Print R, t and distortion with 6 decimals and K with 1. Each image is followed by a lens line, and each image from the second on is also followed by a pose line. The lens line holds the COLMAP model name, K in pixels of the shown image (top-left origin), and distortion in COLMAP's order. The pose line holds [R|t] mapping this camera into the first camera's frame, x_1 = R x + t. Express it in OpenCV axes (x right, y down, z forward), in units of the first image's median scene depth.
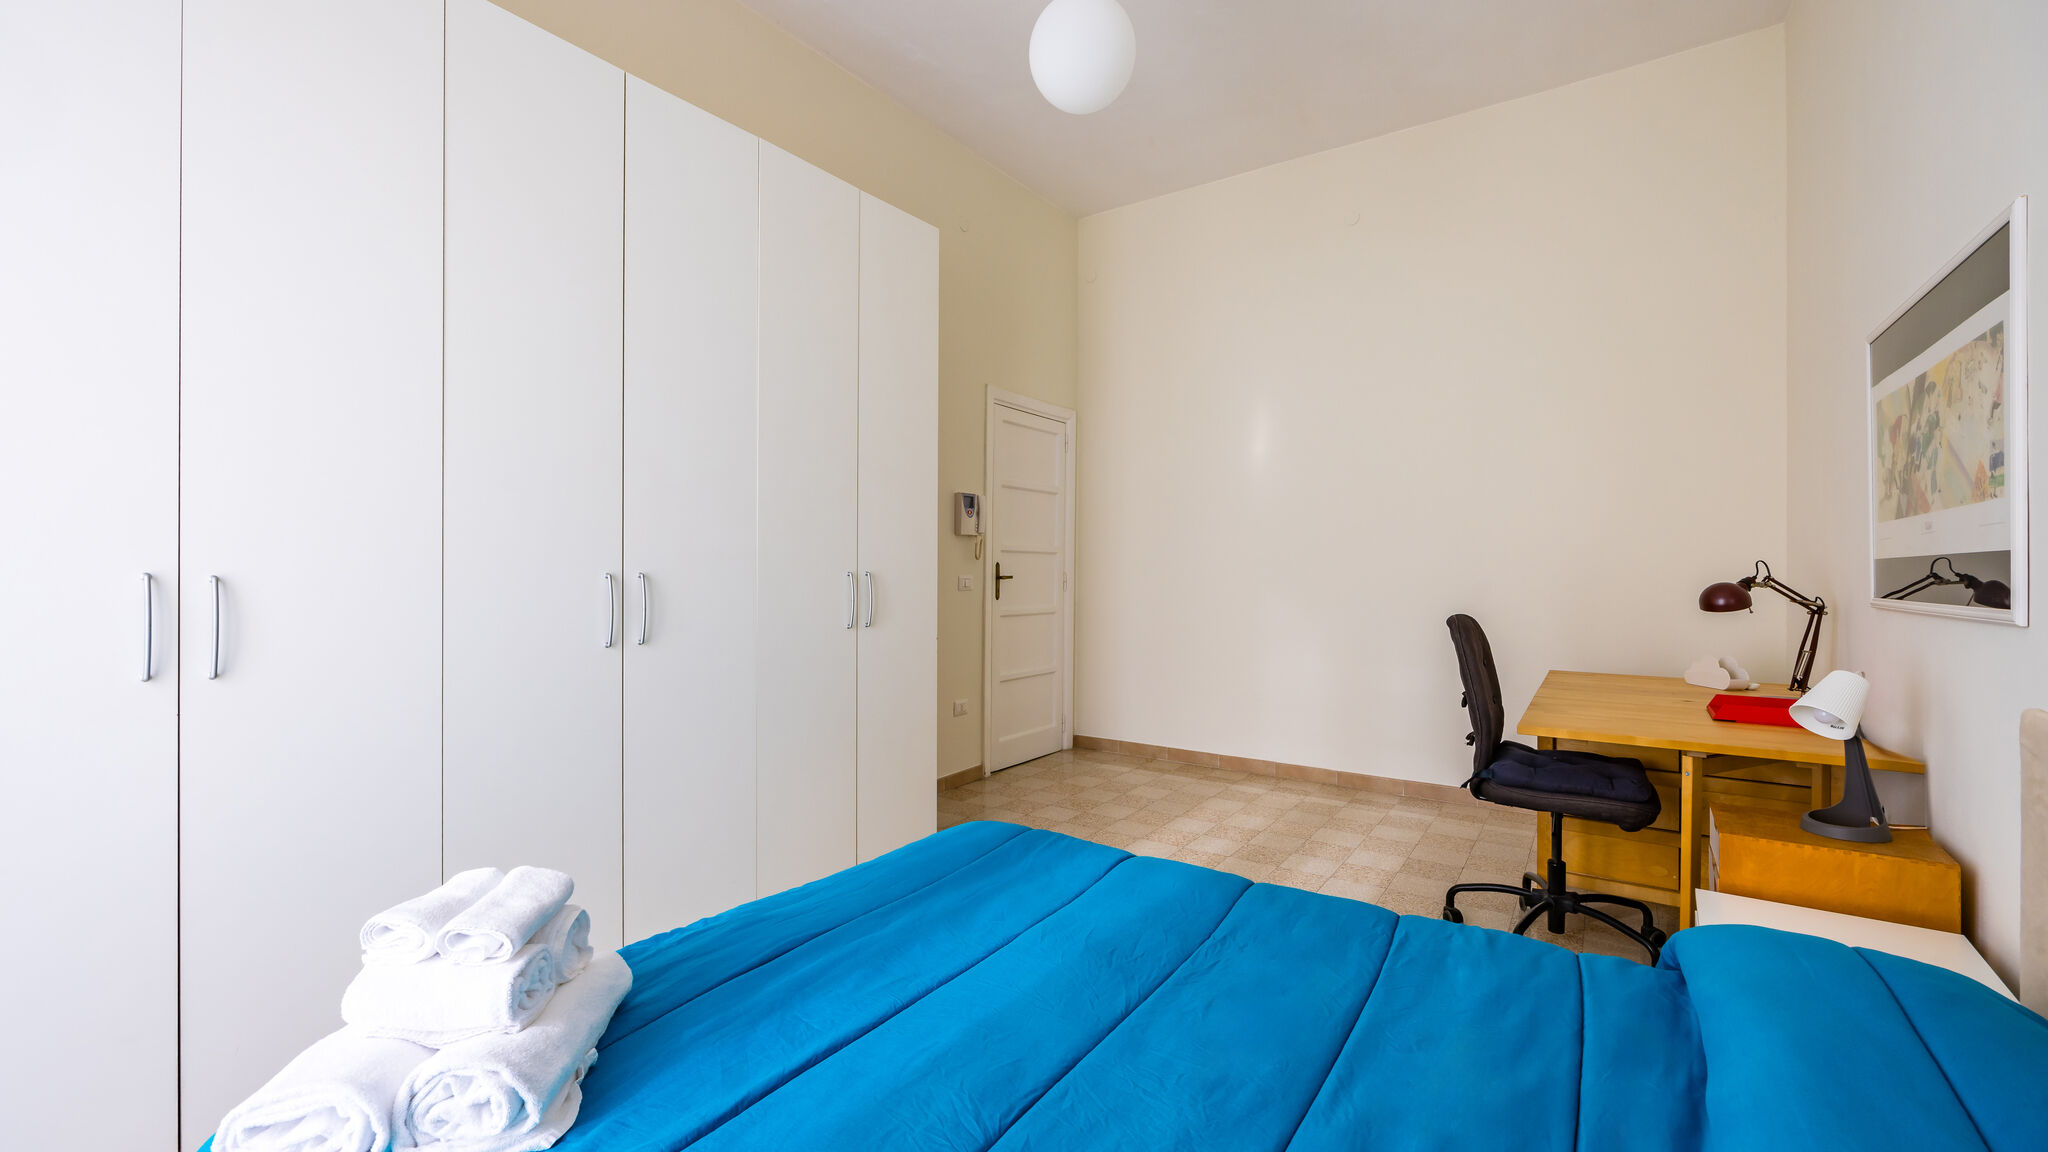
lens RADIAL K [[826.2, 0, 1021.1], [0, 826.2, 569.0], [0, 0, 1]] dist [0.001715, -0.000437]
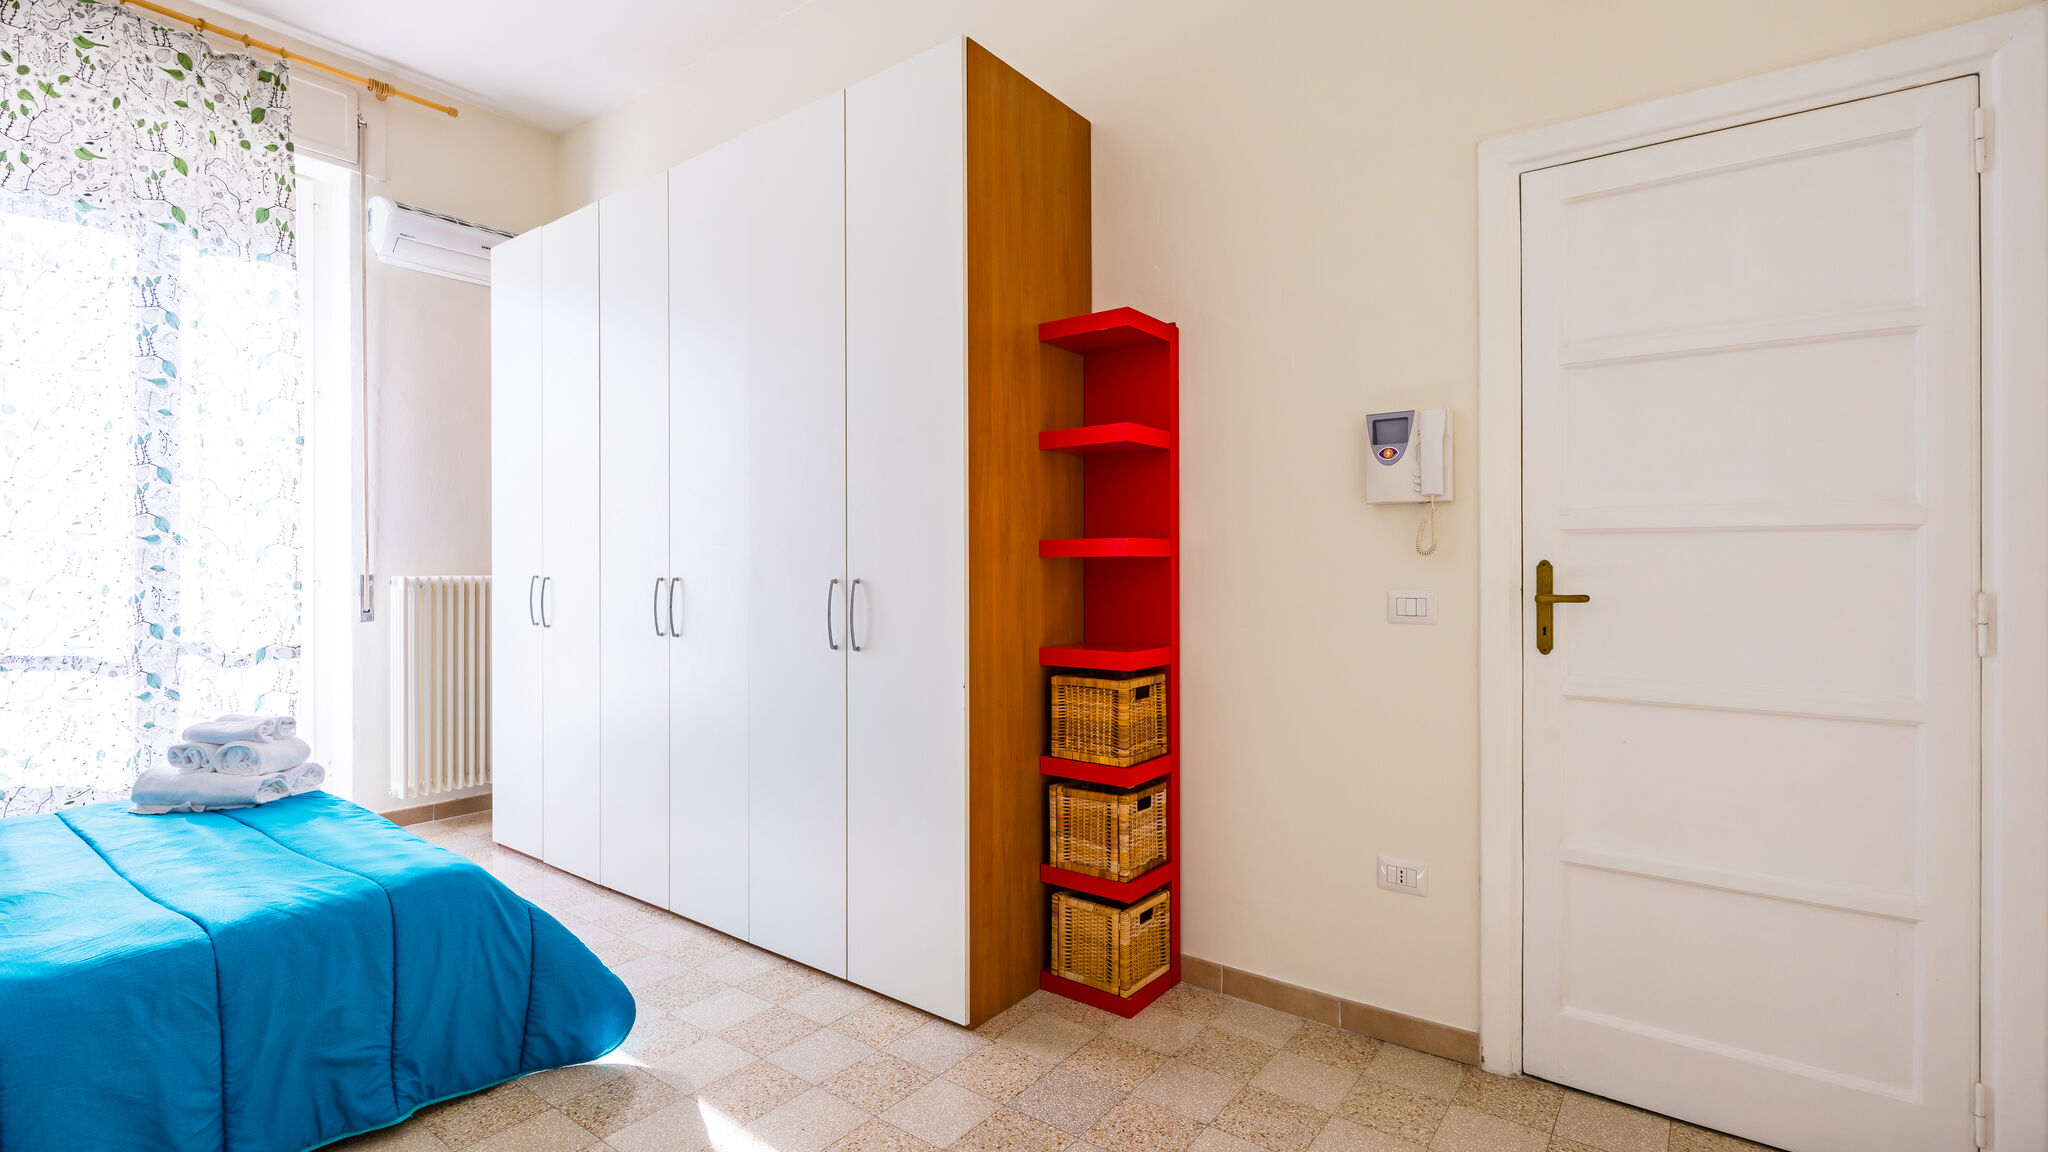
lens RADIAL K [[920.8, 0, 1050.9], [0, 920.8, 564.0], [0, 0, 1]] dist [-0.004814, -0.003643]
pose [[-0.016844, -0.005785, -0.999841, 0.781442], [-0.002417, 0.999981, -0.005745, -0.006478], [0.999855, 0.002320, -0.016858, 1.418190]]
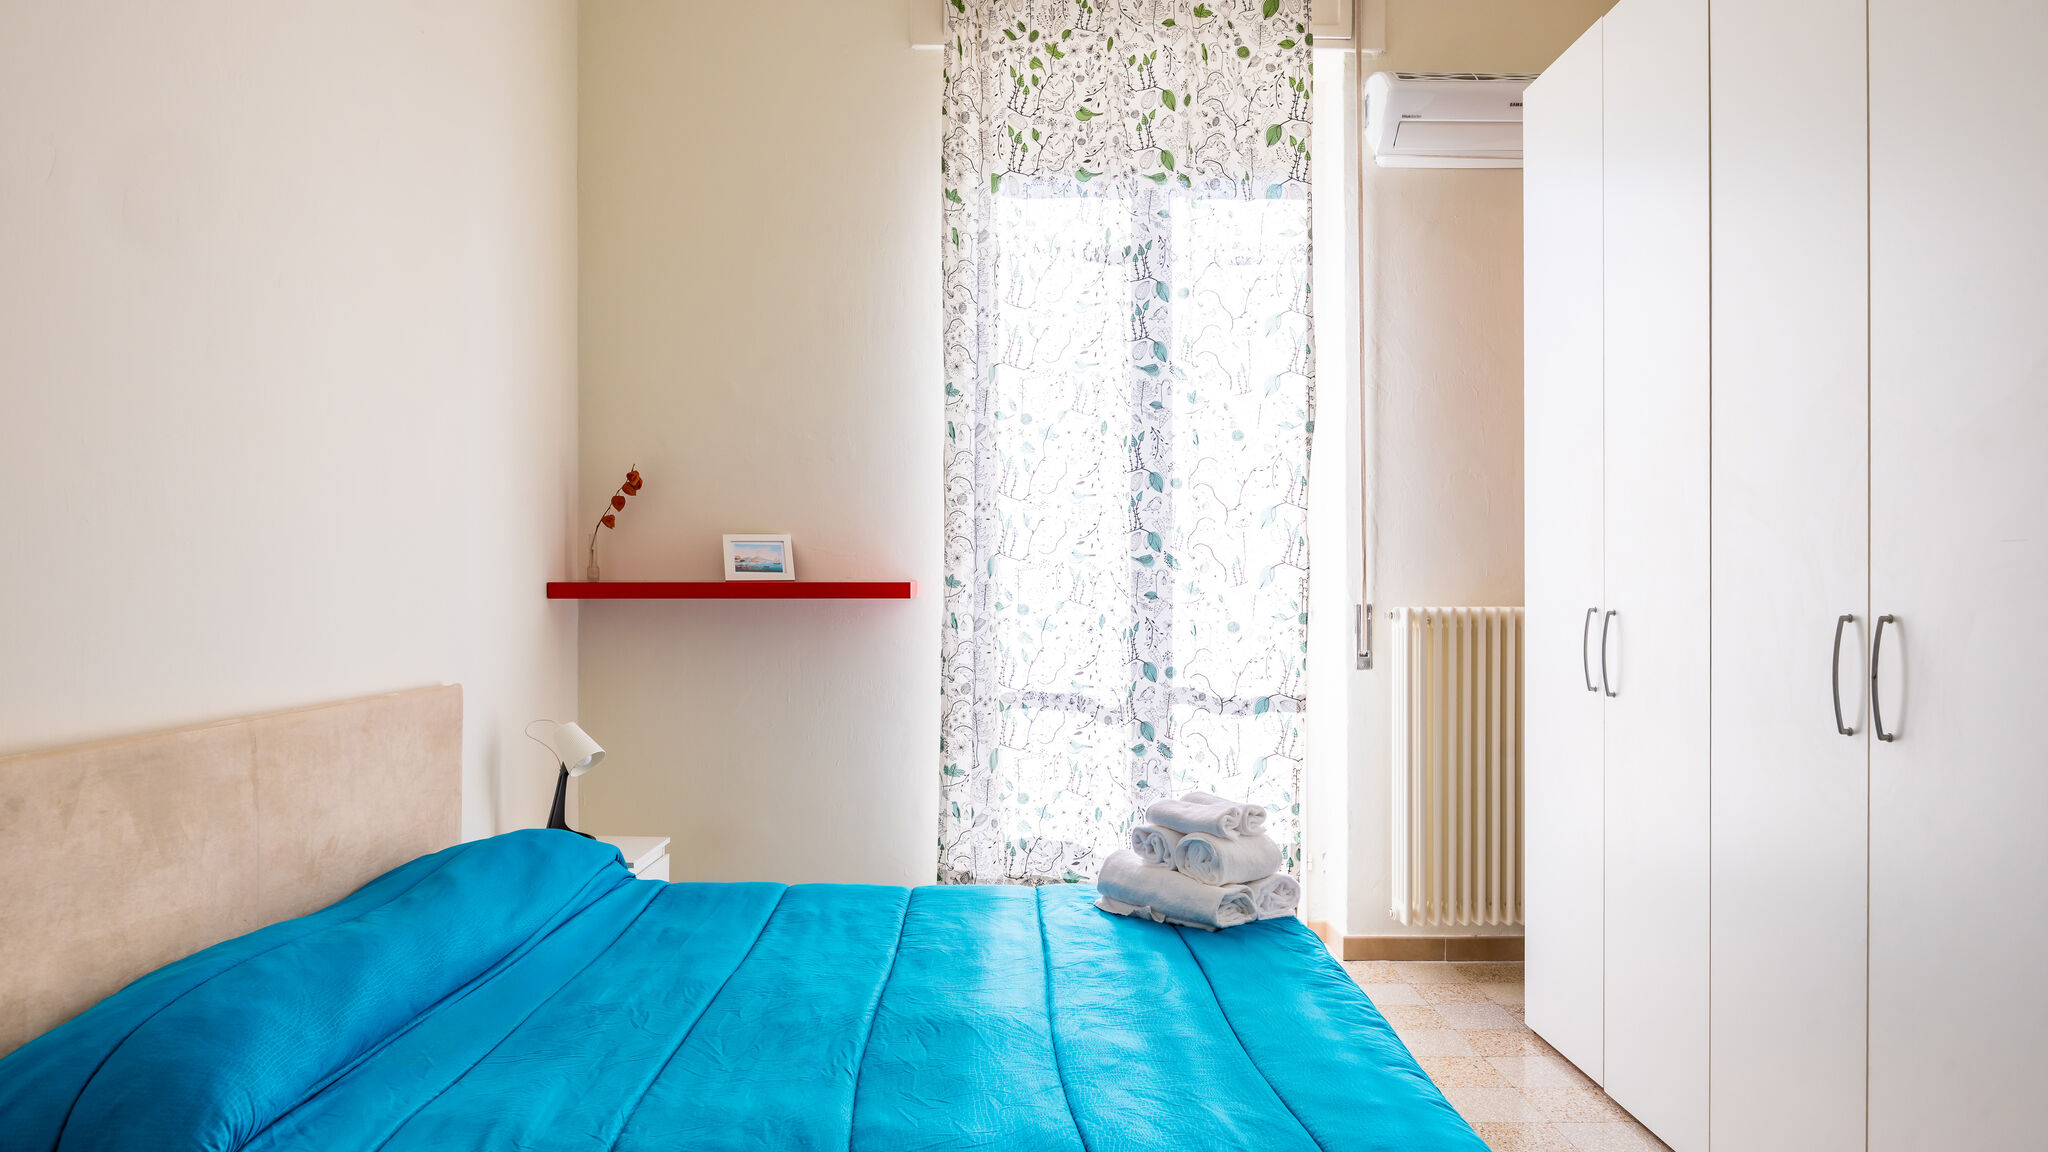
lens RADIAL K [[1241.7, 0, 1027.8], [0, 1241.7, 601.3], [0, 0, 1]] dist [-0.004411, -0.003528]
pose [[-0.809524, -0.000603, -0.587087, 0.467289], [-0.004785, 0.999973, 0.005571, -0.004795], [0.587067, 0.007319, -0.809505, 1.217590]]
